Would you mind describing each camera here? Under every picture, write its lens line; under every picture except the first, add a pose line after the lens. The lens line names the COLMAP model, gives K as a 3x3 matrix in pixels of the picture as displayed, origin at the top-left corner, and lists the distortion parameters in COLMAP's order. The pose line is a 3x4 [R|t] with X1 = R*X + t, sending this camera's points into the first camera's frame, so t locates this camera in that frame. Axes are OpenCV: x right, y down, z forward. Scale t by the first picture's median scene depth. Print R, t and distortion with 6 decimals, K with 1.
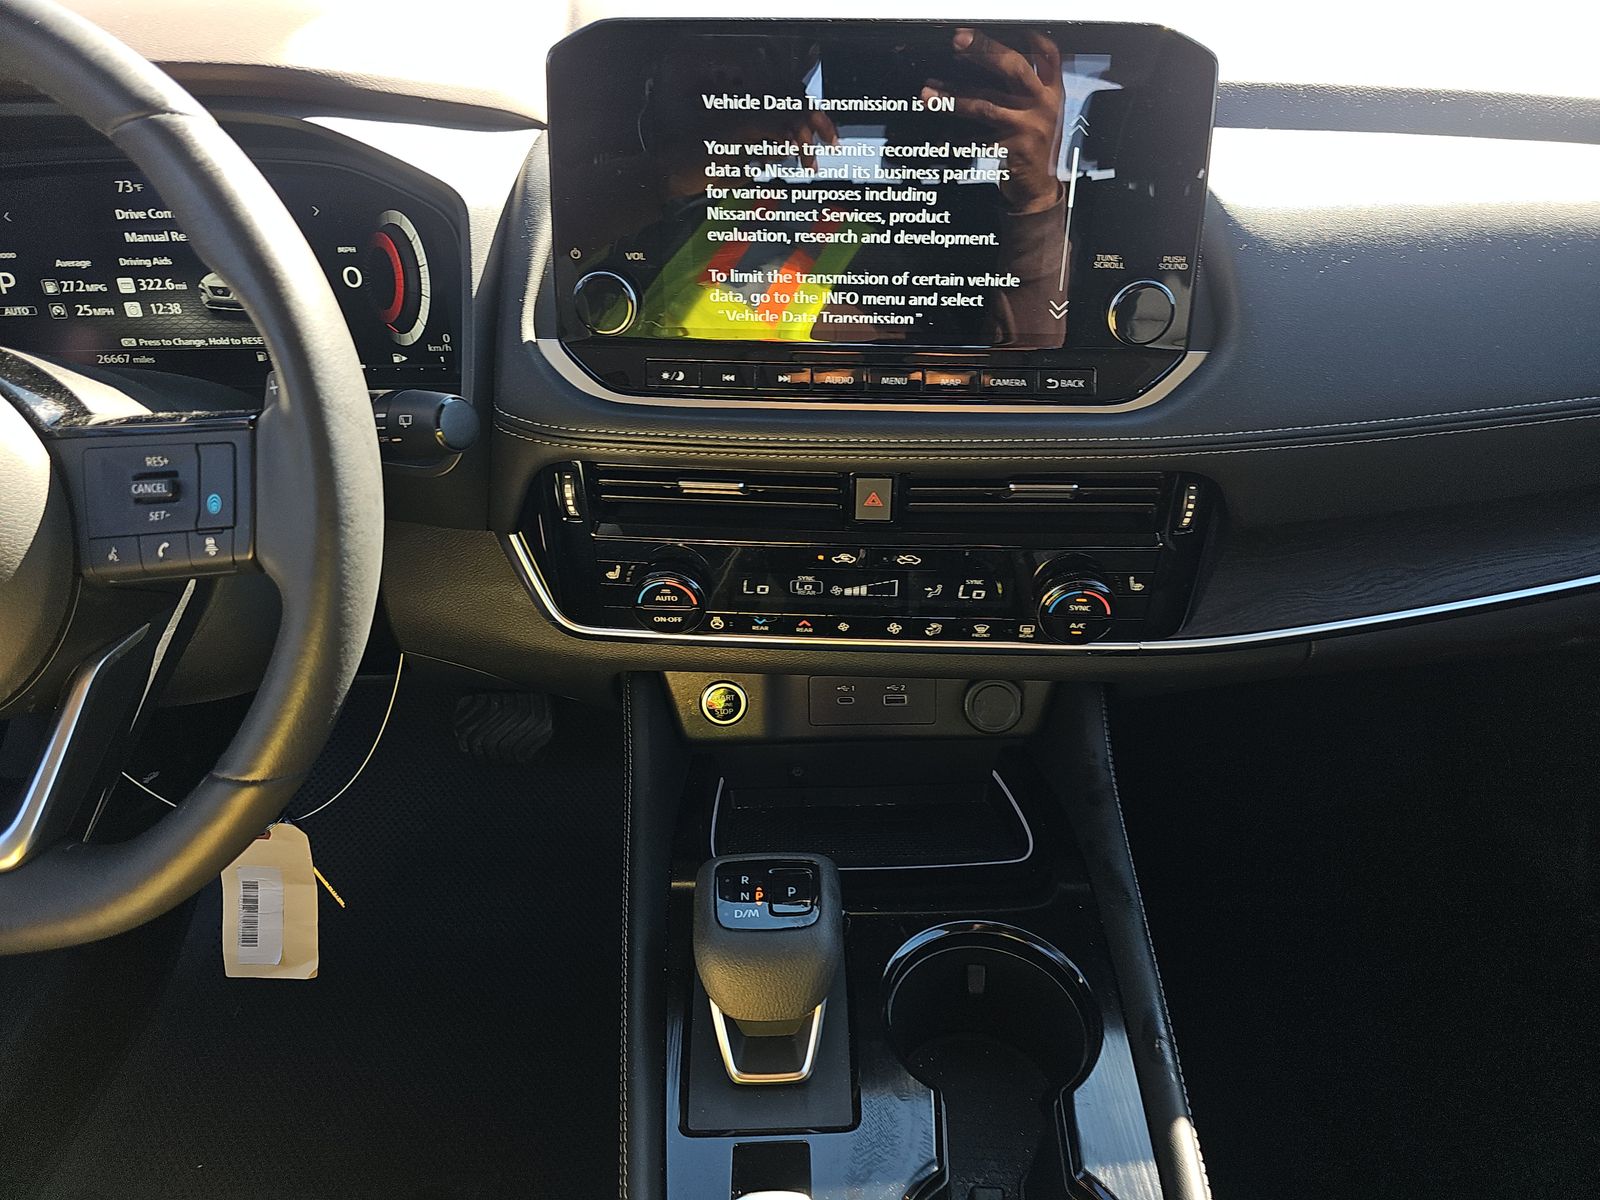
lens RADIAL K [[1021.7, 0, 807.6], [0, 1021.7, 562.3], [0, 0, 1]] dist [0.022268, -0.035795]
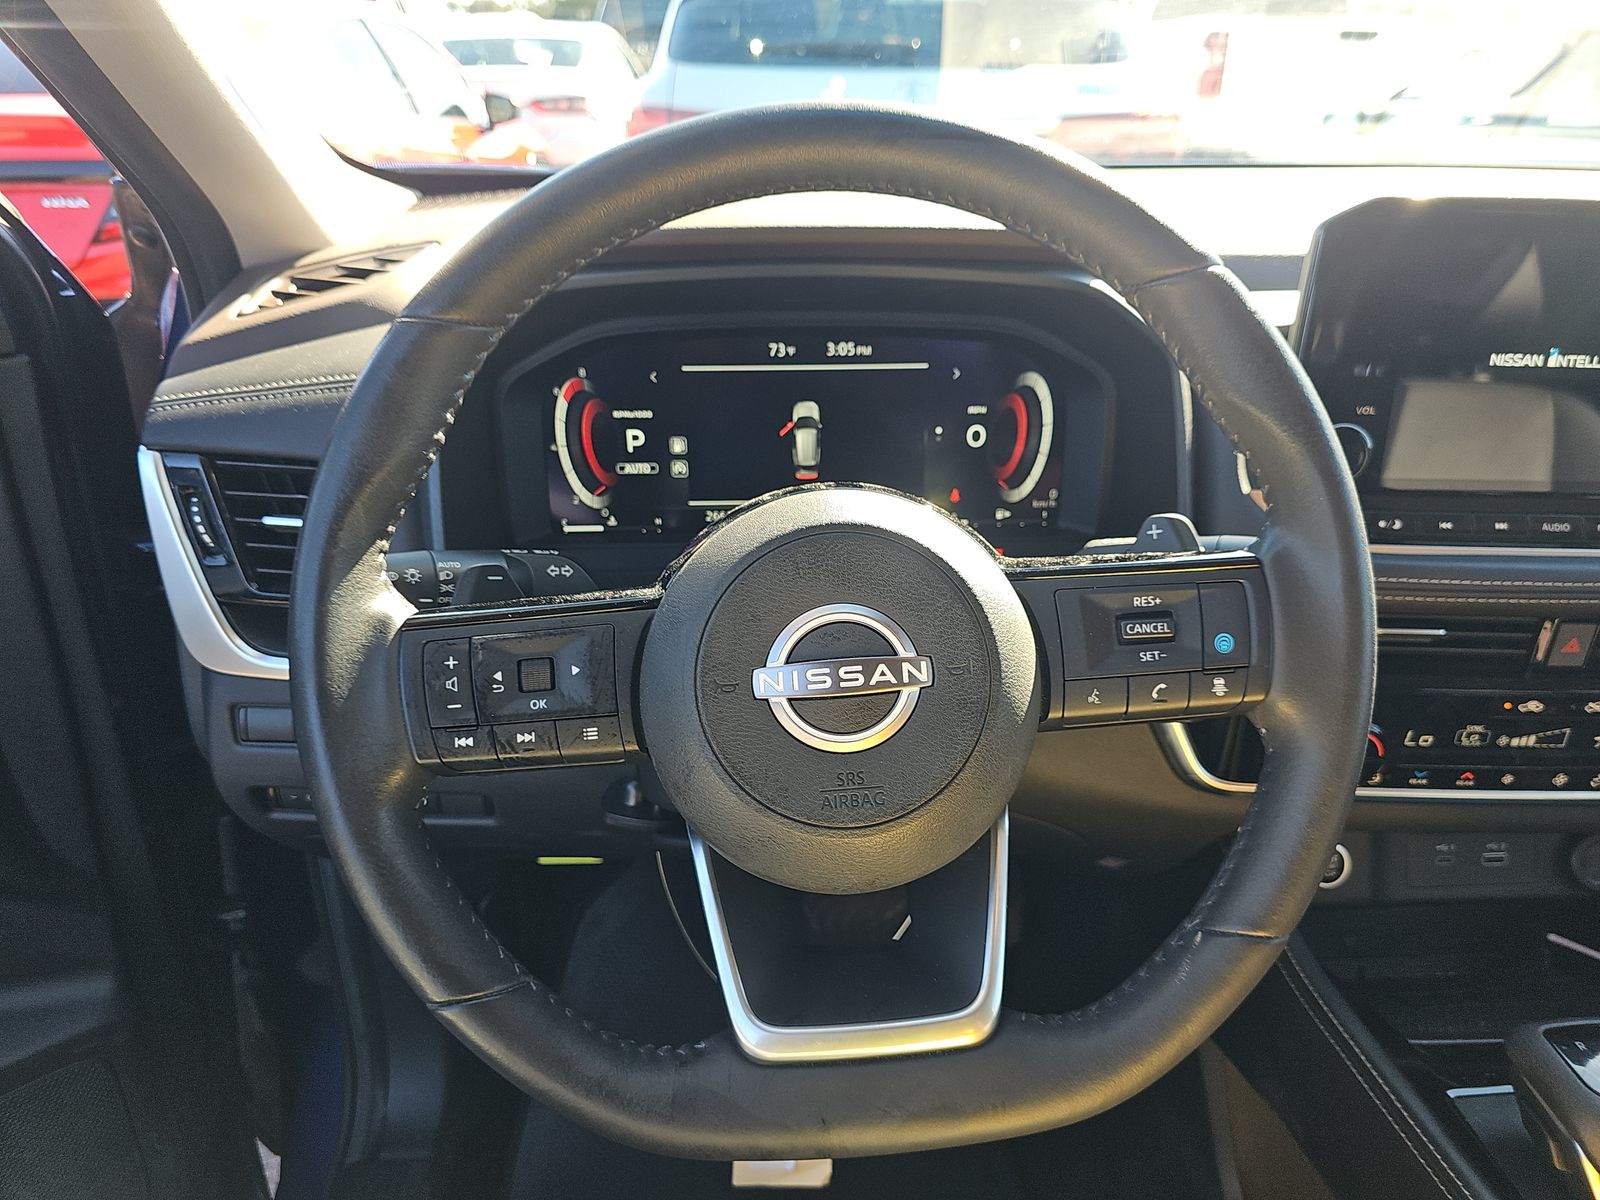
lens RADIAL K [[1021.7, 0, 807.6], [0, 1021.7, 562.3], [0, 0, 1]] dist [0.022268, -0.035795]
pose [[0.999754, -0.005876, 0.021398, -0.646131], [0.009439, 0.985329, -0.170402, 0.019614], [-0.020082, 0.170562, 0.985142, 0.017599]]
